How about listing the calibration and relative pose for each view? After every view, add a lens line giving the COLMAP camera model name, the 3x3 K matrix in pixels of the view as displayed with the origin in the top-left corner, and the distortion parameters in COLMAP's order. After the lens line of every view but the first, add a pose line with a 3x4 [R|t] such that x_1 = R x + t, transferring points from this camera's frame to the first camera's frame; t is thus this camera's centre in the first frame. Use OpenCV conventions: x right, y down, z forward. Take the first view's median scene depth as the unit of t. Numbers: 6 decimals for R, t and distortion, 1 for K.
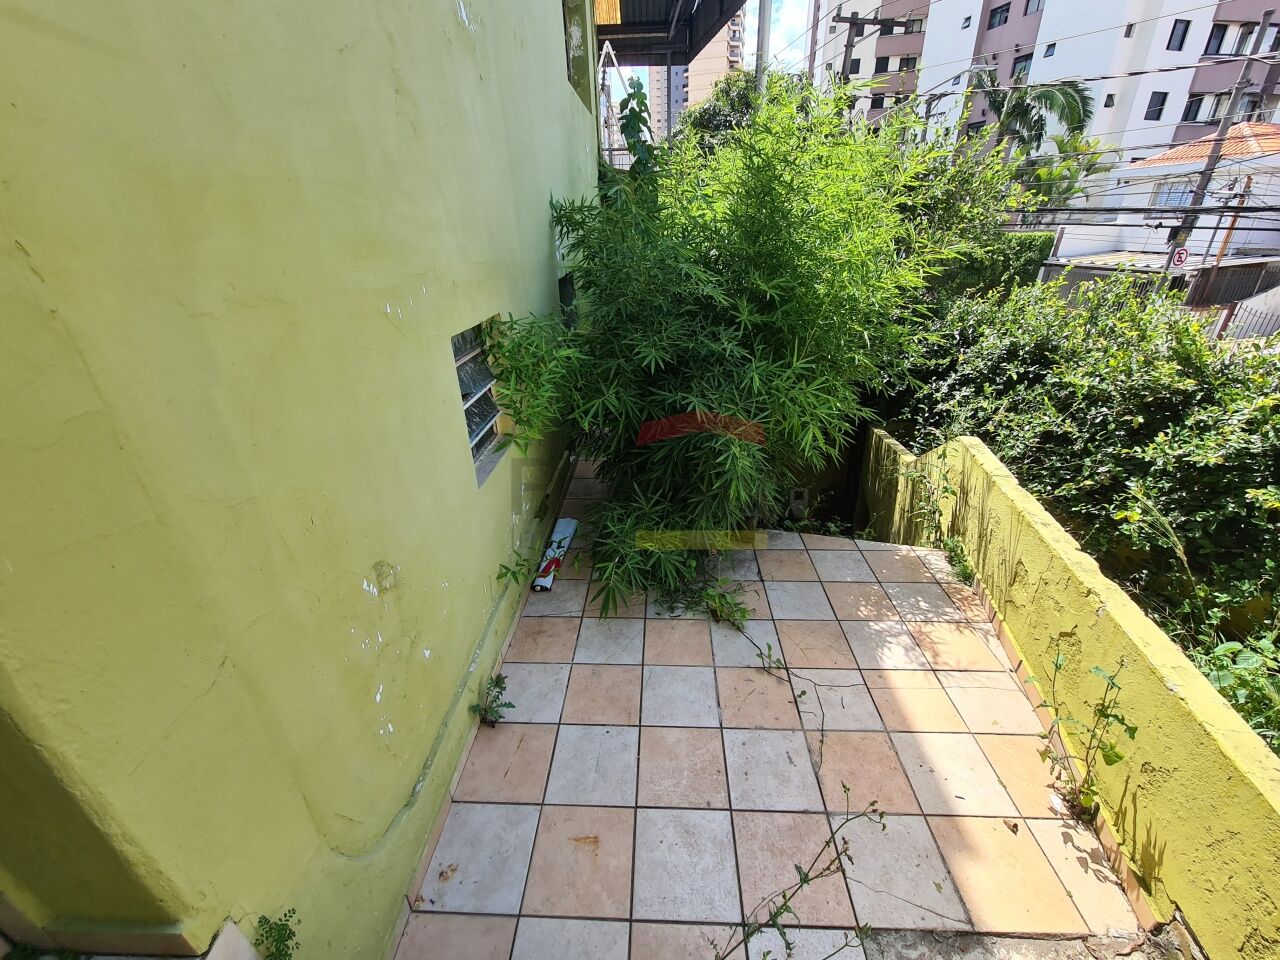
lens RADIAL K [[518.1, 0, 640.0], [0, 518.1, 480.0], [0, 0, 1]] dist [-0.000681, -0.001321]
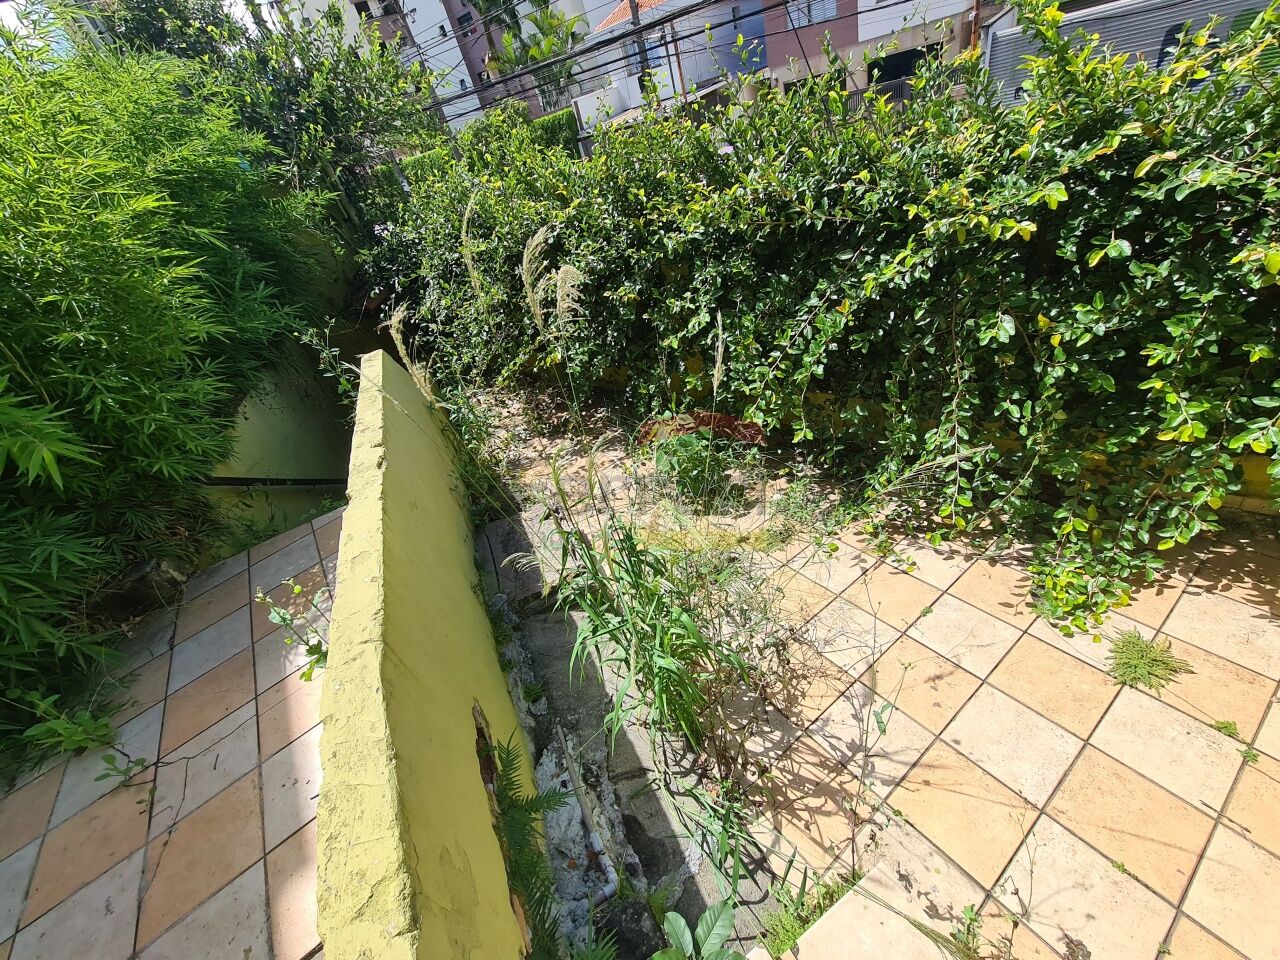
lens RADIAL K [[518.1, 0, 640.0], [0, 518.1, 480.0], [0, 0, 1]] dist [-0.000681, -0.001321]
pose [[0.751579, -0.528145, 0.395211, 0.450367], [0.485016, 0.848526, 0.211574, 0.120544], [-0.447089, 0.032669, 0.893893, -0.007251]]
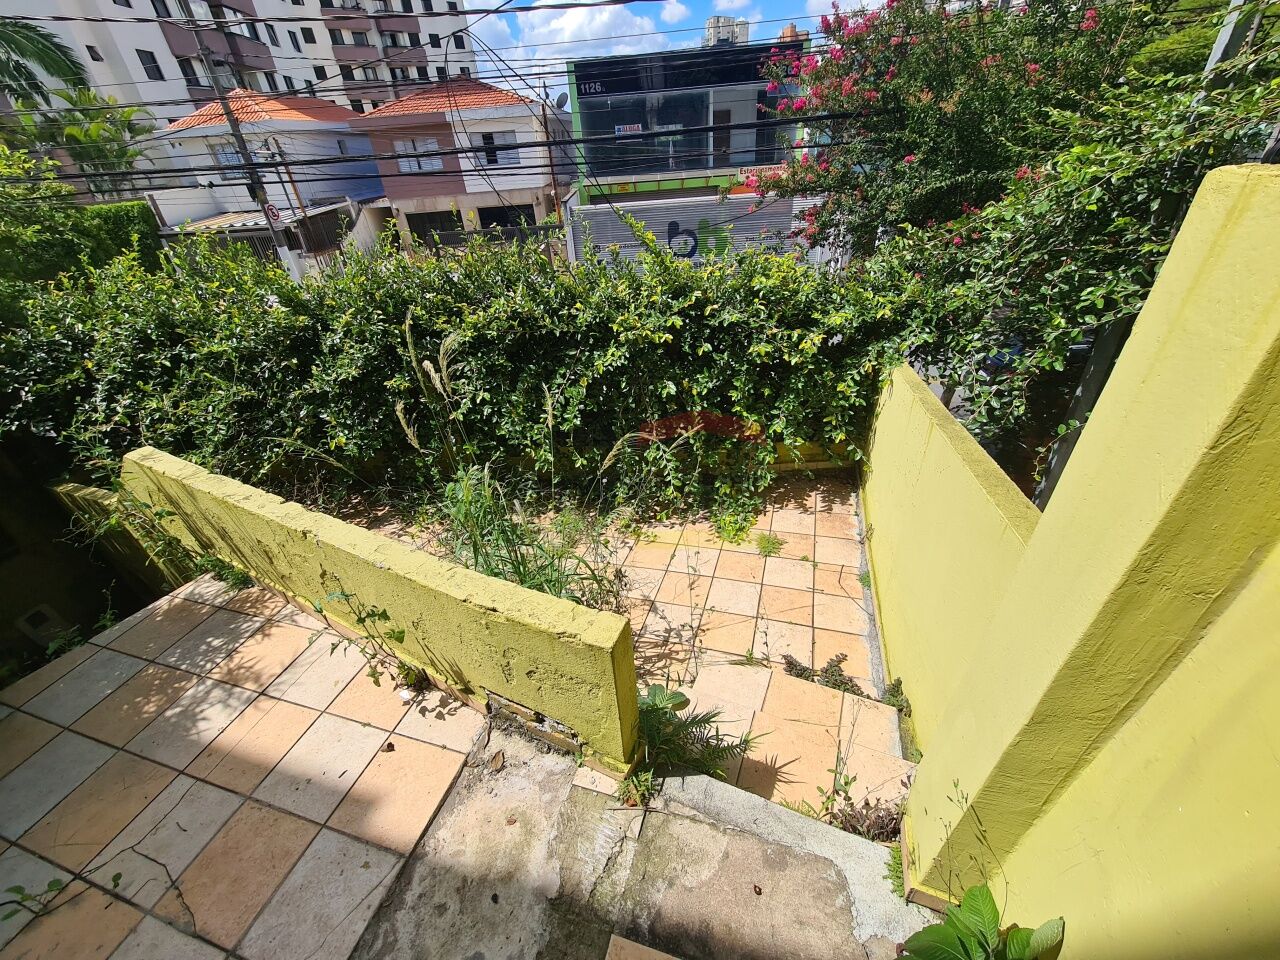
lens RADIAL K [[518.1, 0, 640.0], [0, 518.1, 480.0], [0, 0, 1]] dist [-0.000681, -0.001321]
pose [[0.257219, -0.523774, 0.812096, 0.132862], [0.480499, 0.798444, 0.362778, 0.040728], [-0.838427, 0.296898, 0.457048, -0.050572]]
